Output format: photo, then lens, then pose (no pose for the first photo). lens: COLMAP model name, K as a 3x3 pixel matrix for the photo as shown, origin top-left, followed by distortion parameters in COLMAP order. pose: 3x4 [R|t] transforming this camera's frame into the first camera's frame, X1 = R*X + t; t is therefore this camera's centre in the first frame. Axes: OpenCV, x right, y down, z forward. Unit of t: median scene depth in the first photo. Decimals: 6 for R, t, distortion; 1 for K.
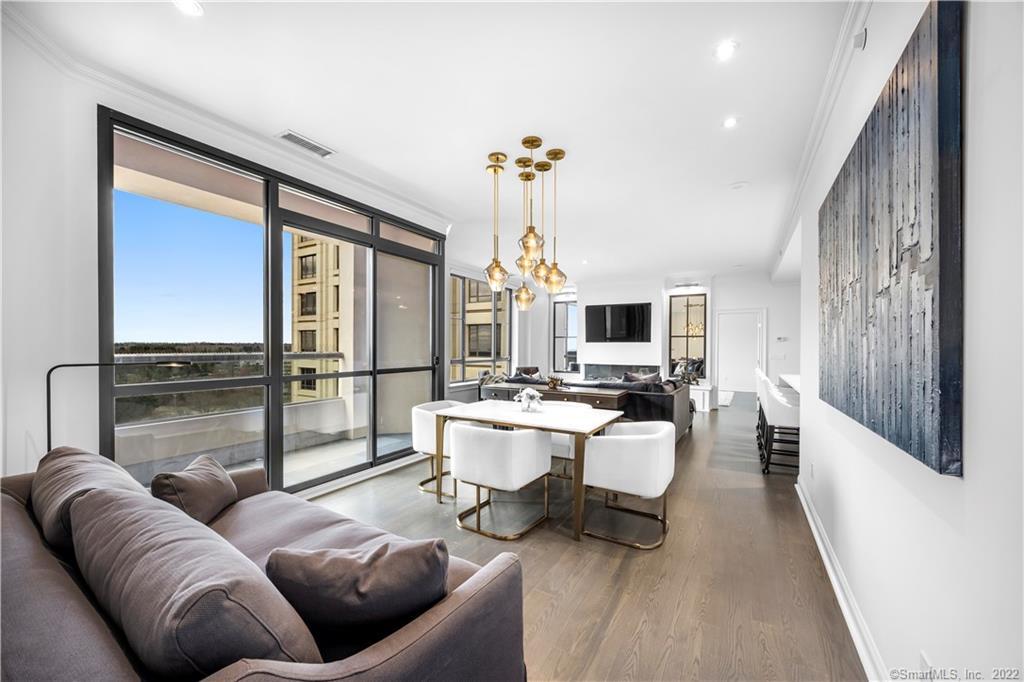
lens RADIAL K [[395.5, 0, 506.1], [0, 395.5, 352.6], [0, 0, 1]] dist [-0.006478, 0.000140]
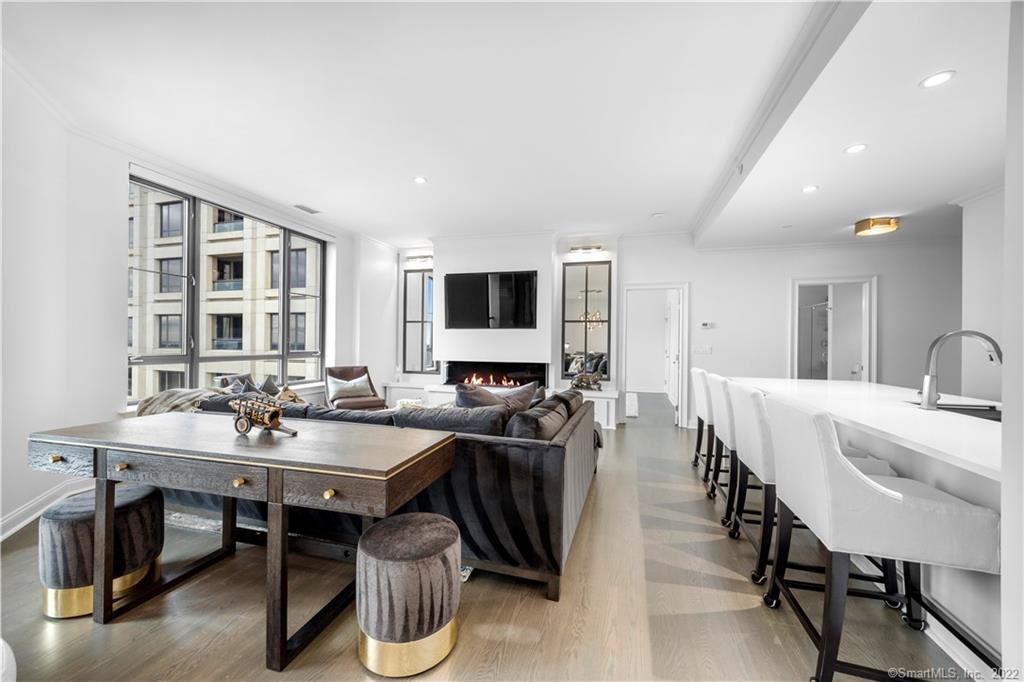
lens RADIAL K [[395.5, 0, 512.1], [0, 395.5, 347.8], [0, 0, 1]] dist [-0.006478, 0.000140]
pose [[0.966846, 0.002558, 0.255348, 0.182643], [-0.002528, 0.999997, -0.000447, 0.008415], [-0.255349, -0.000213, 0.966849, 0.425116]]
